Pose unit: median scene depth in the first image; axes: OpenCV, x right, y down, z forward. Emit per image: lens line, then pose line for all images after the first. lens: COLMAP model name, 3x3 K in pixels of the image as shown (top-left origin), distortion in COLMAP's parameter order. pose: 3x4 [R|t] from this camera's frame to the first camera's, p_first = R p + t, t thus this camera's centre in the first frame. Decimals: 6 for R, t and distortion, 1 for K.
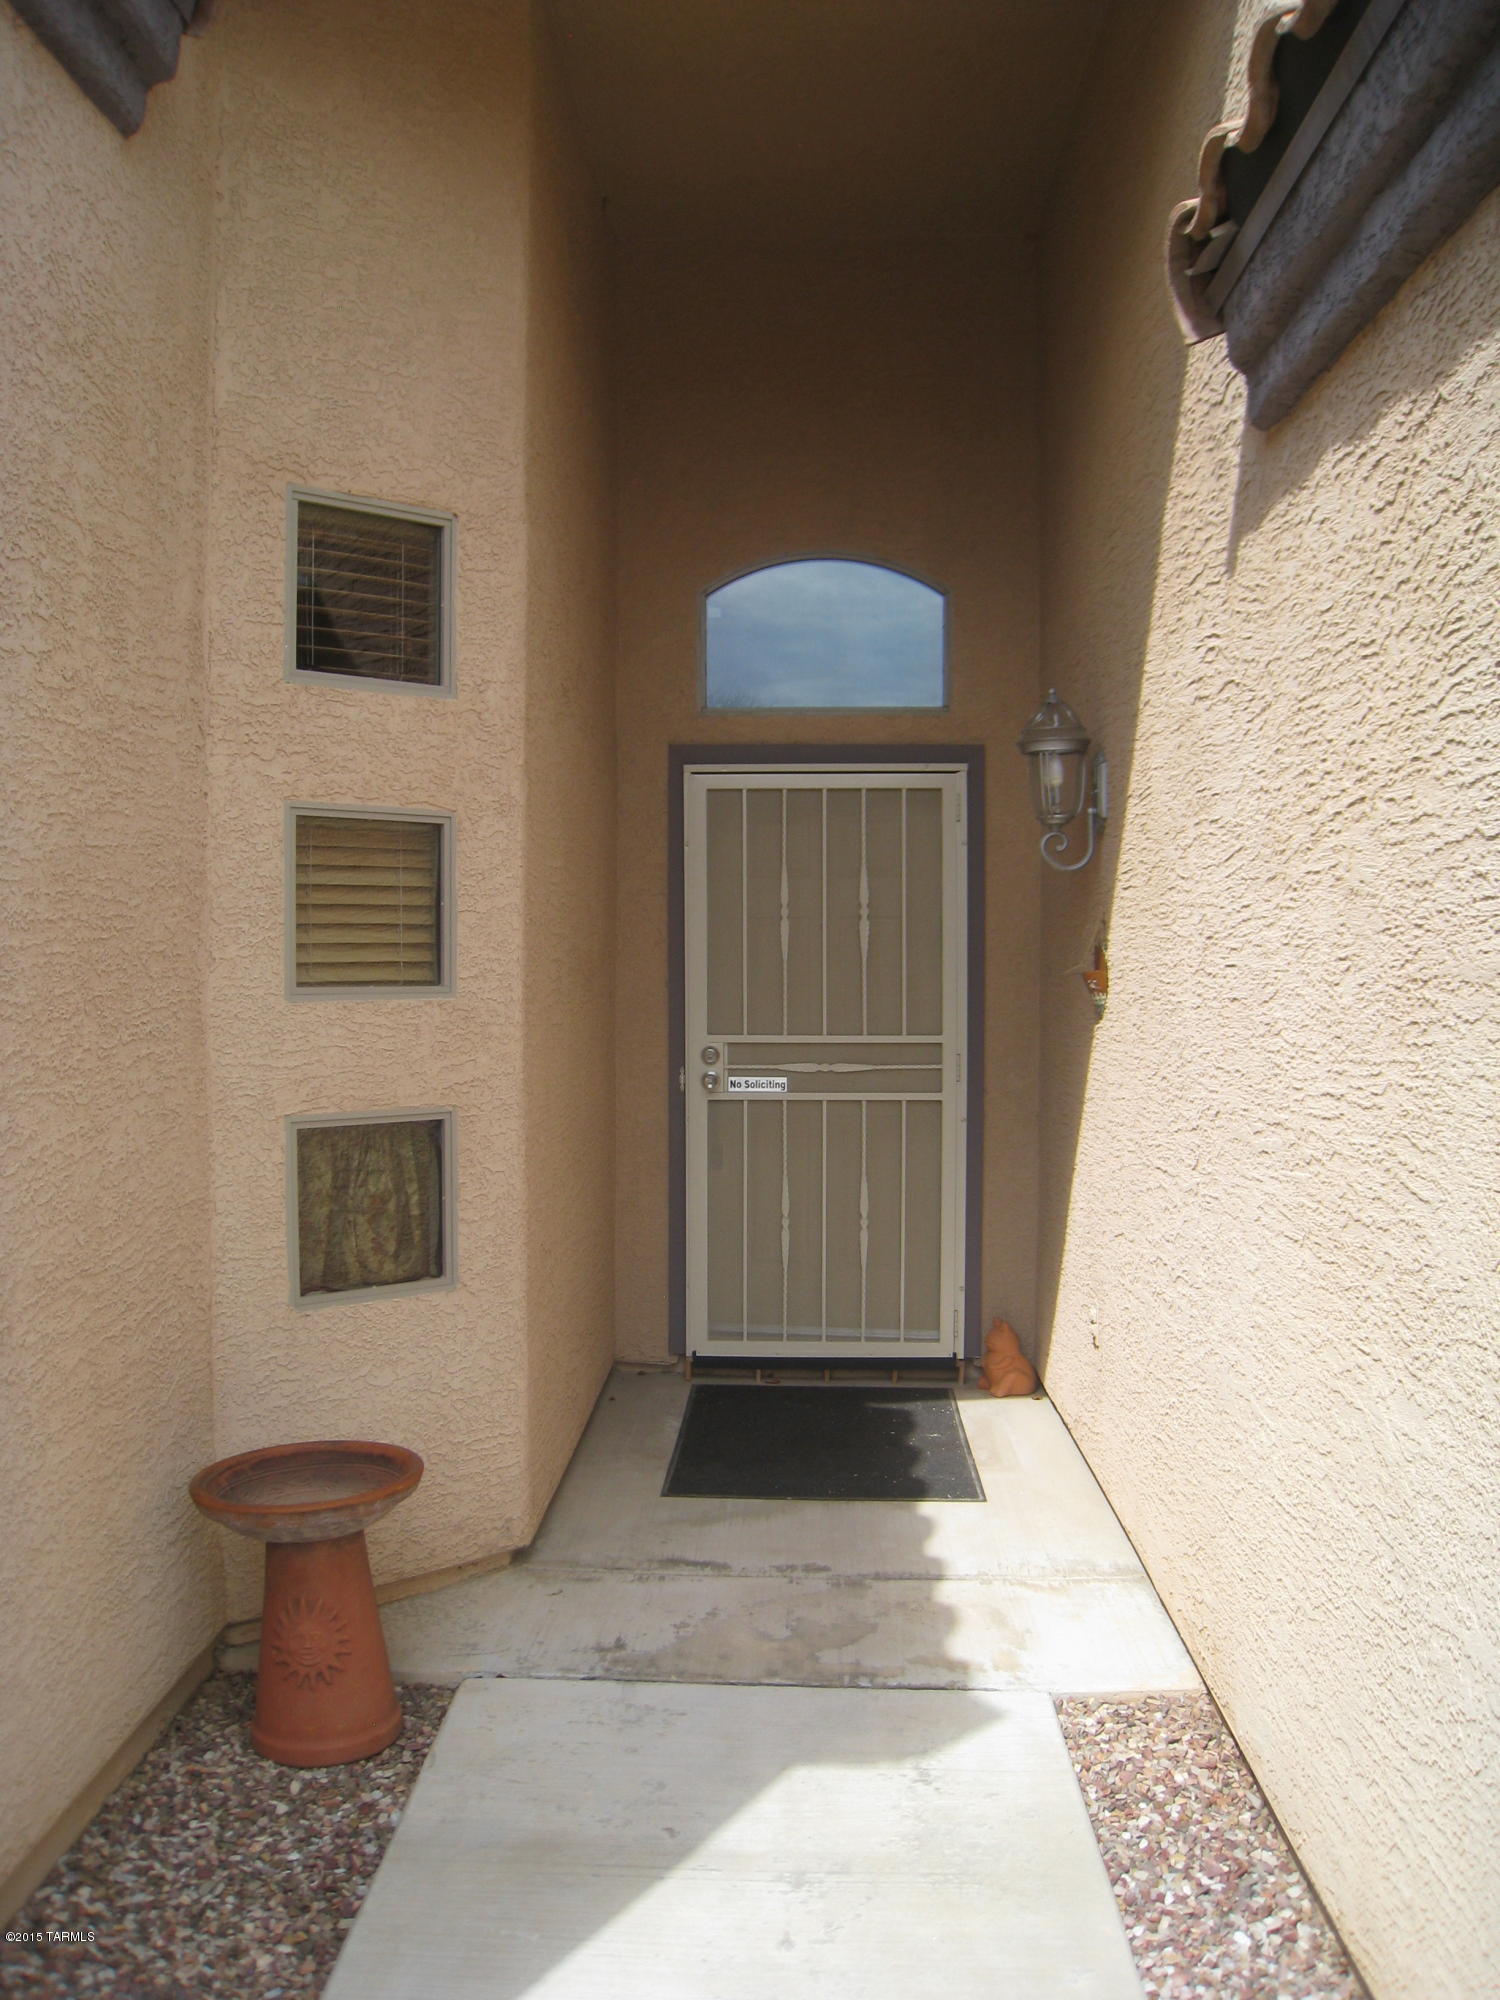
lens RADIAL K [[1633.9, 0, 750.0], [0, 1633.9, 1000.0], [0, 0, 1]] dist [-0.152198, 0.103135]
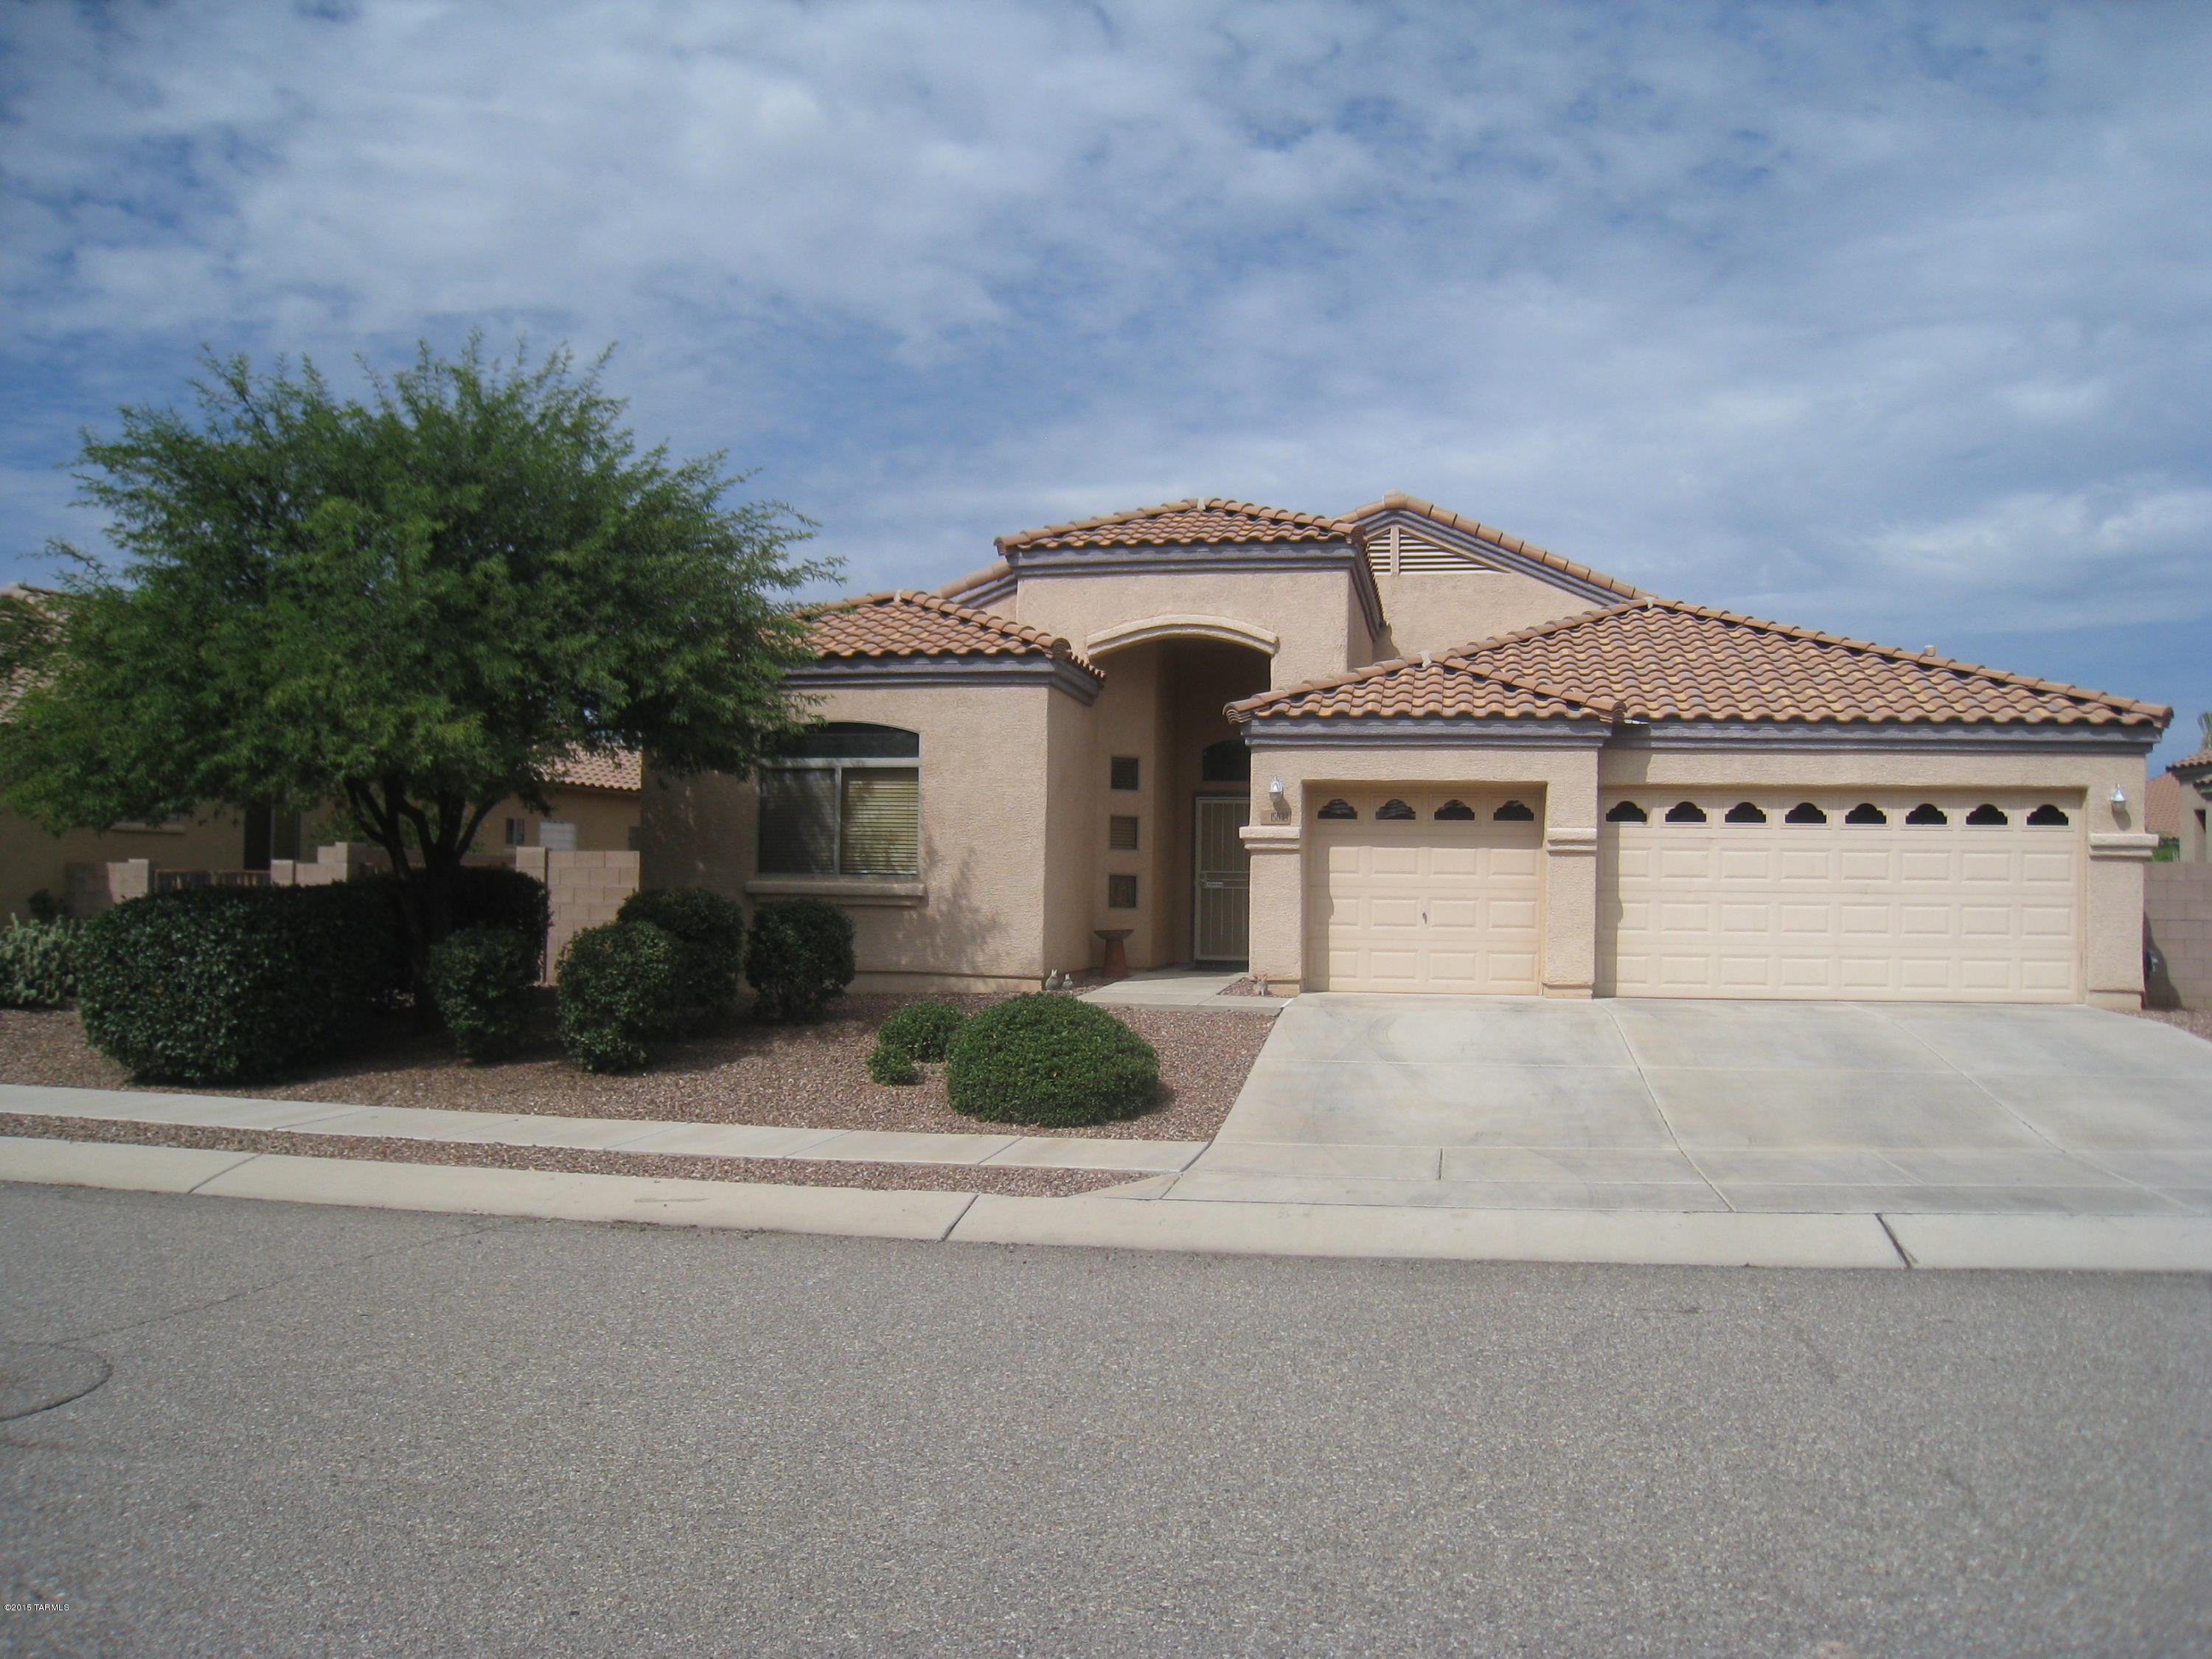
lens RADIAL K [[1807.1, 0, 1106.0], [0, 1807.1, 829.5], [0, 0, 1]] dist [-0.152198, 0.103135]
pose [[0.987881, 0.008115, -0.155003, 0.570635], [-0.019121, 0.997389, -0.069646, 0.315494], [0.154033, 0.071765, 0.985456, -4.438854]]
